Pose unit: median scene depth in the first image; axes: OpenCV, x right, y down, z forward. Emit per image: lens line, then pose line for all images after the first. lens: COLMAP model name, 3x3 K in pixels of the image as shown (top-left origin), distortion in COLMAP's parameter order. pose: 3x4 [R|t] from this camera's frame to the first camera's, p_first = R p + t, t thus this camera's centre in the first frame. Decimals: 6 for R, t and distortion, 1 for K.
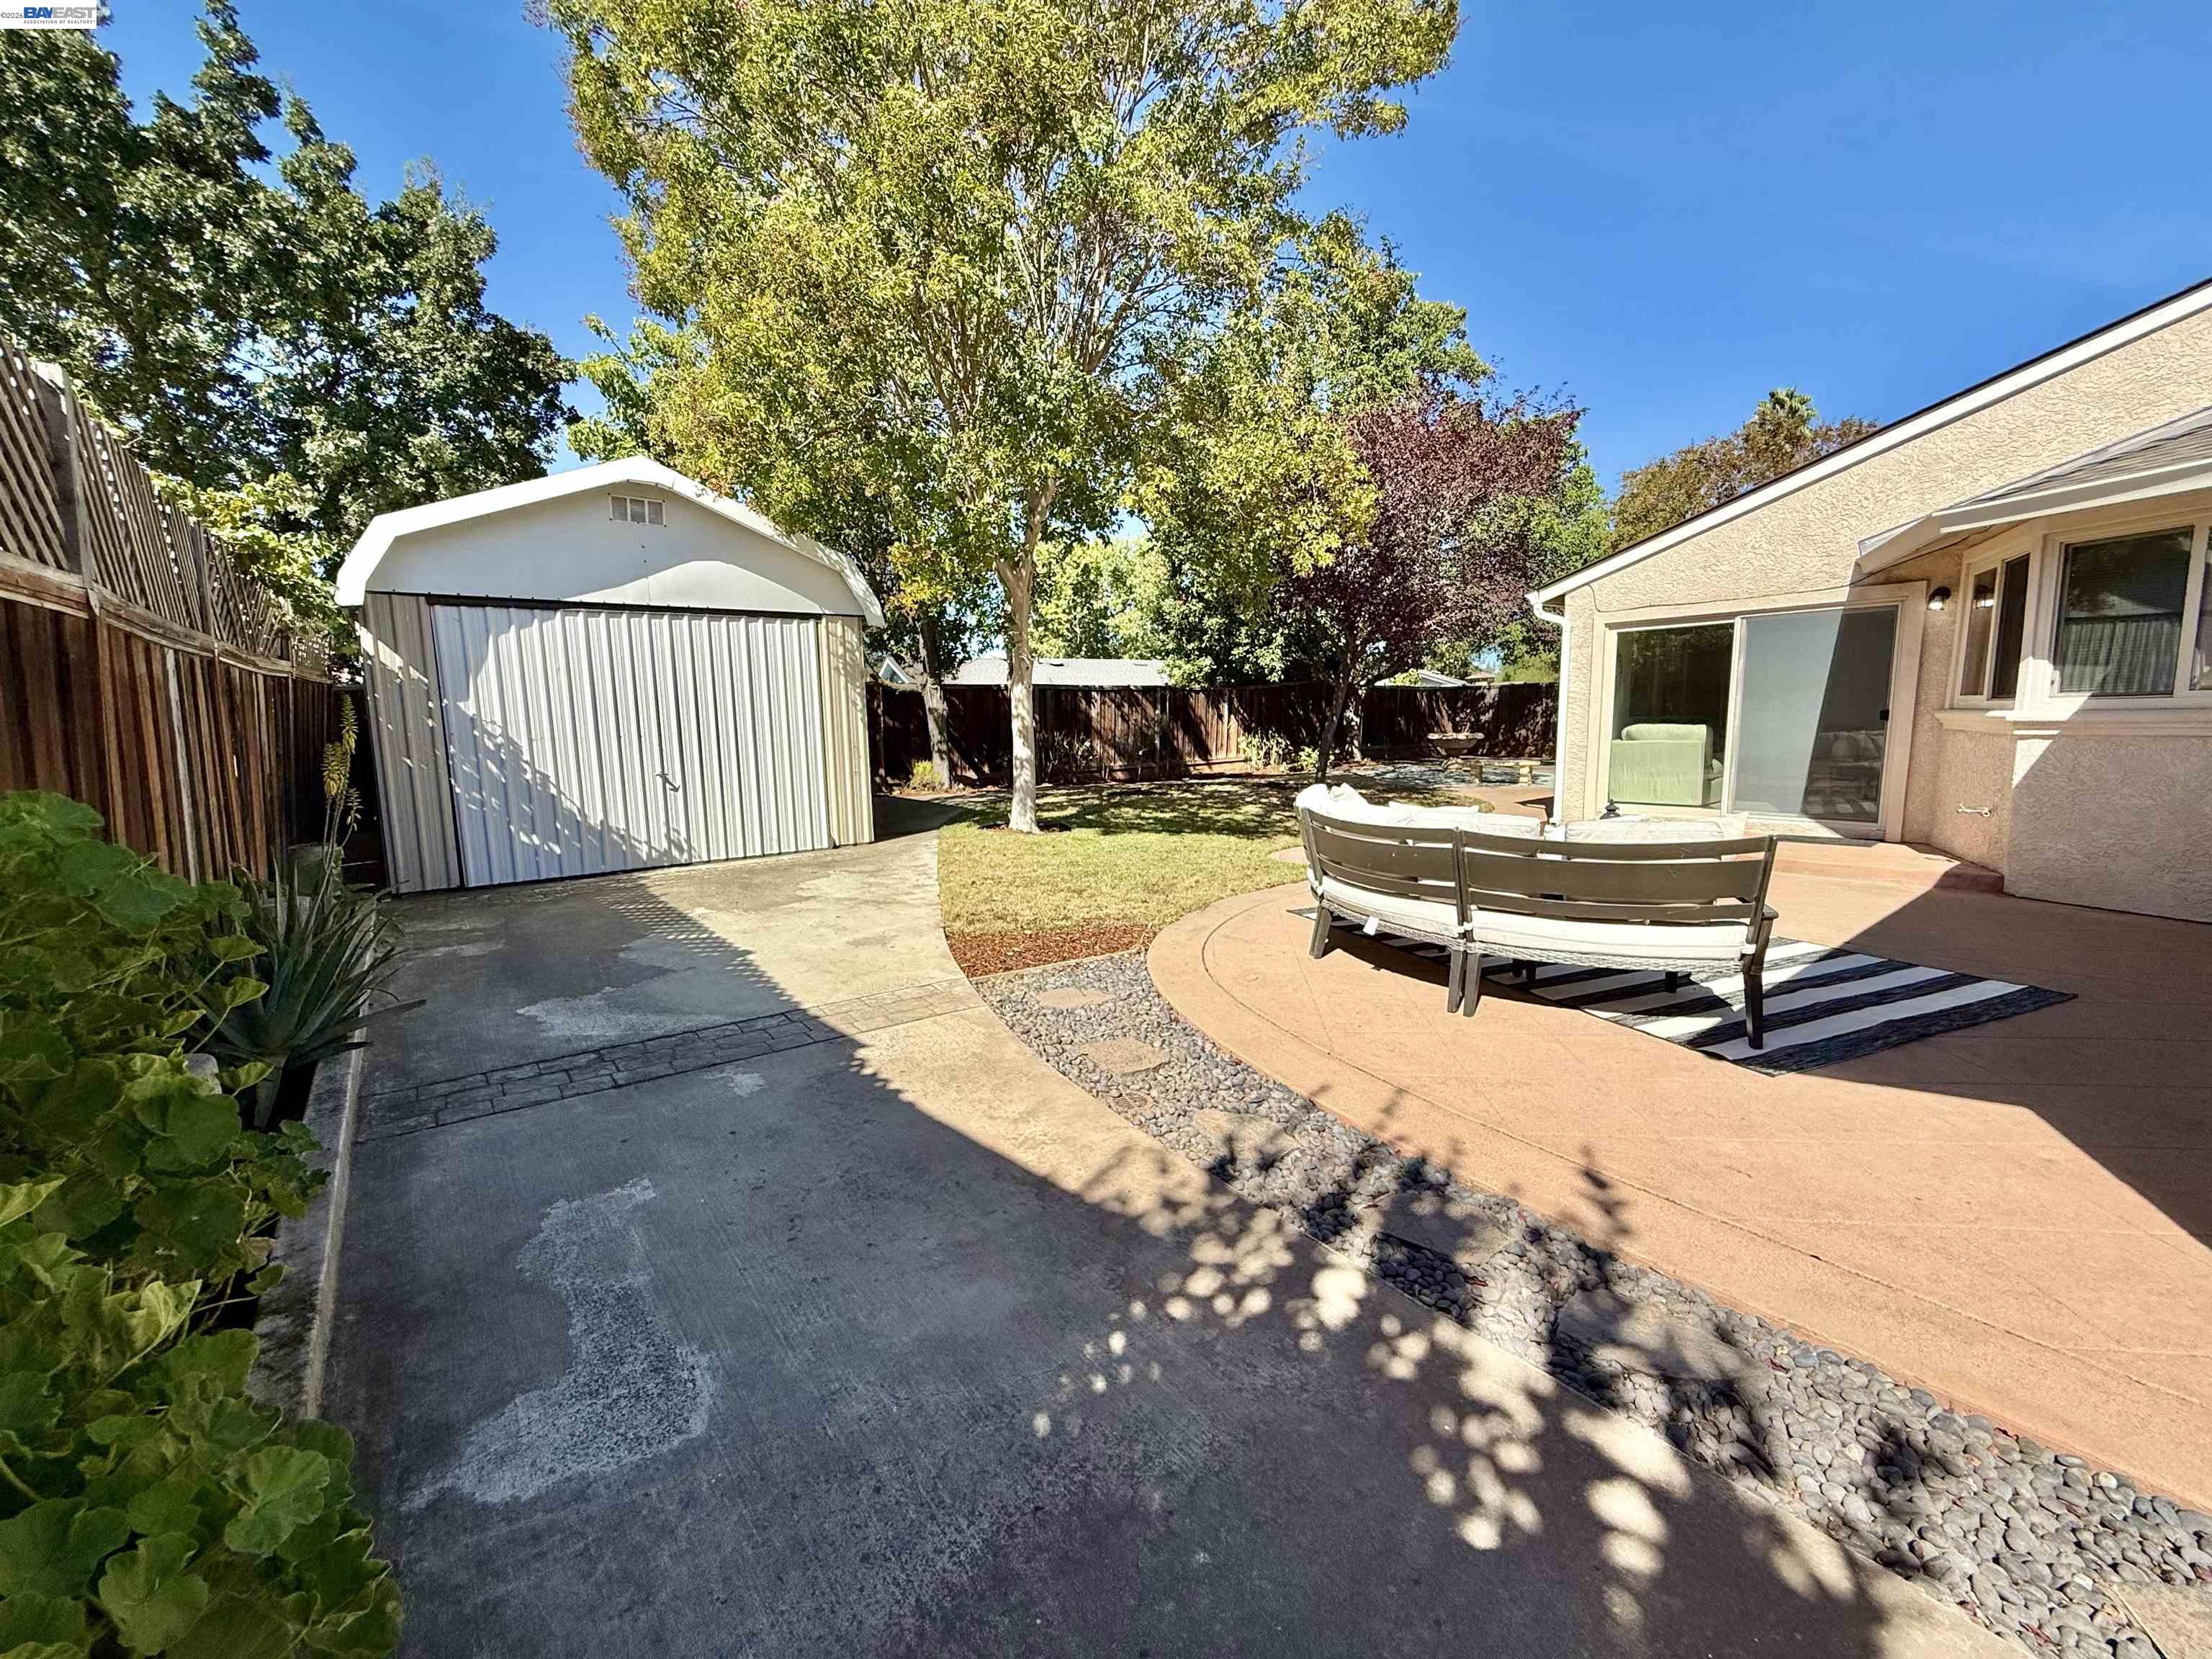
lens RADIAL K [[883.5, 0, 1101.9], [0, 883.5, 827.1], [0, 0, 1]] dist [-0.002507, 0.001219]
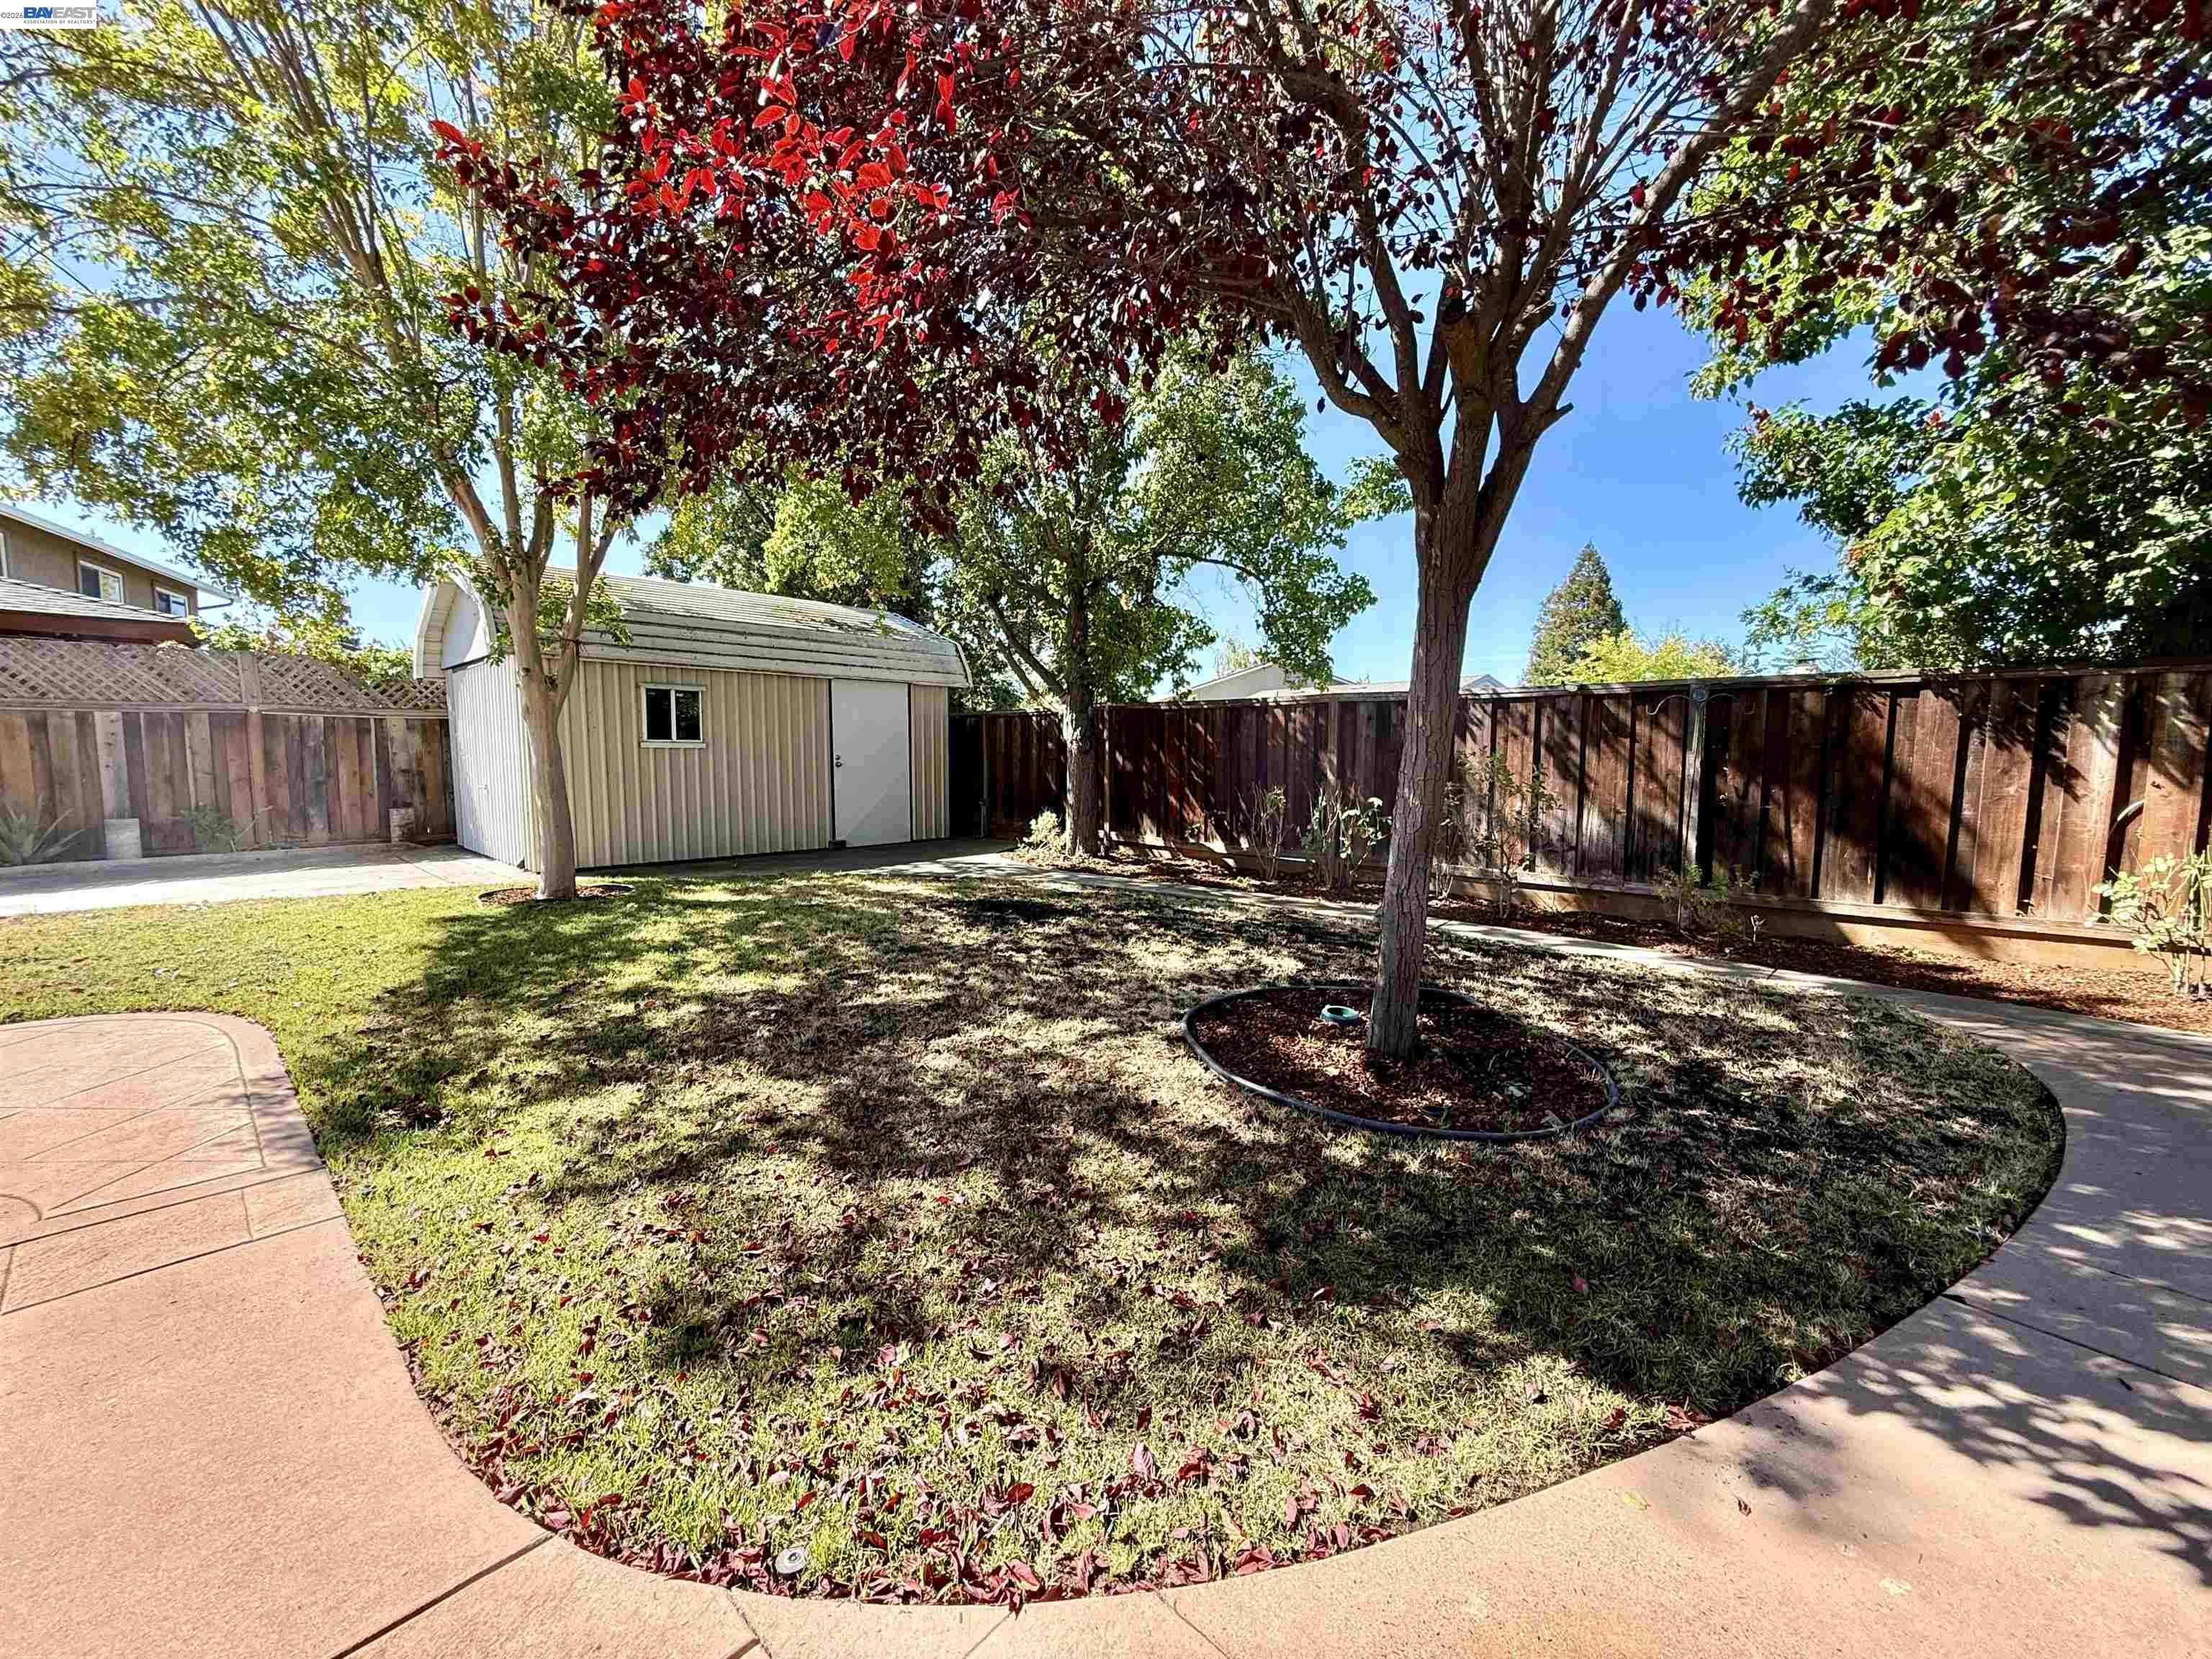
lens RADIAL K [[883.5, 0, 1104.4], [0, 883.5, 830.6], [0, 0, 1]] dist [-0.002507, 0.001219]
pose [[0.152977, 0.104756, -0.982662, 1.104116], [-0.136407, 0.987086, 0.083993, -0.275957], [0.978770, 0.121193, 0.165291, 2.014689]]
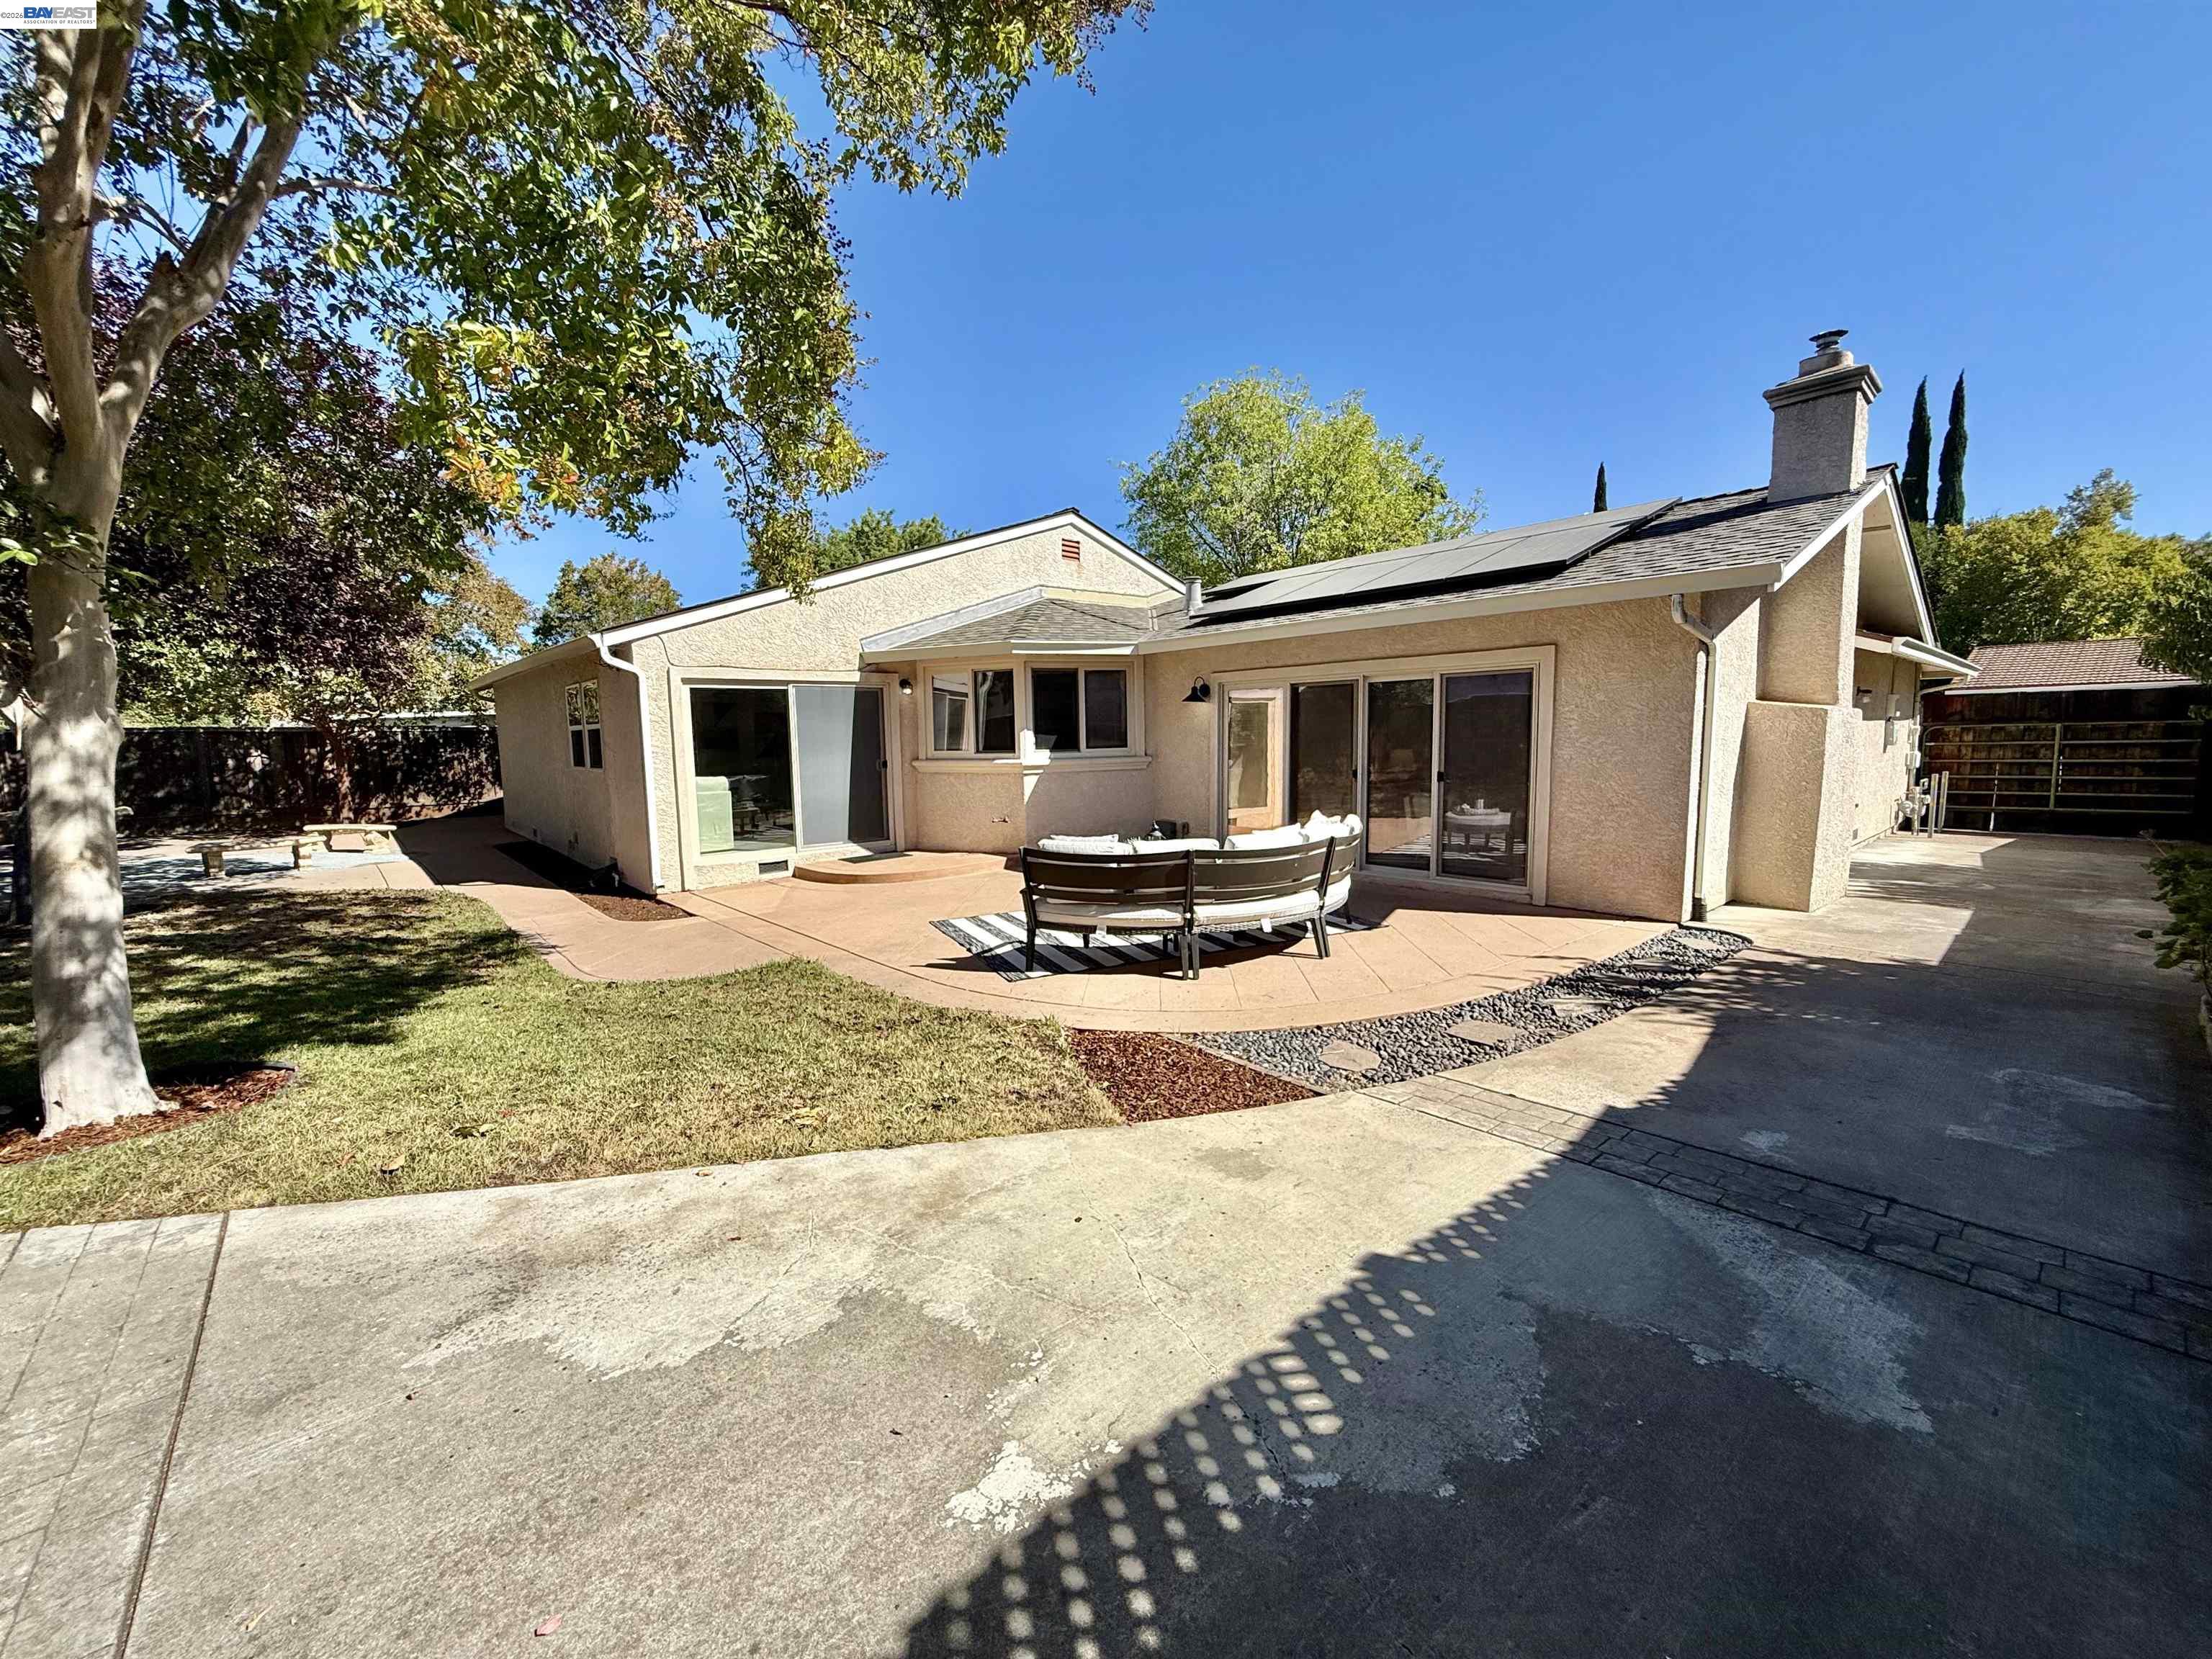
lens RADIAL K [[883.5, 0, 1103.9], [0, 883.5, 826.0], [0, 0, 1]] dist [-0.002507, 0.001219]
pose [[-0.054213, -0.083797, 0.995007, -0.688244], [0.143935, 0.985410, 0.090831, -0.132923], [-0.988101, 0.148140, -0.041361, 0.898105]]
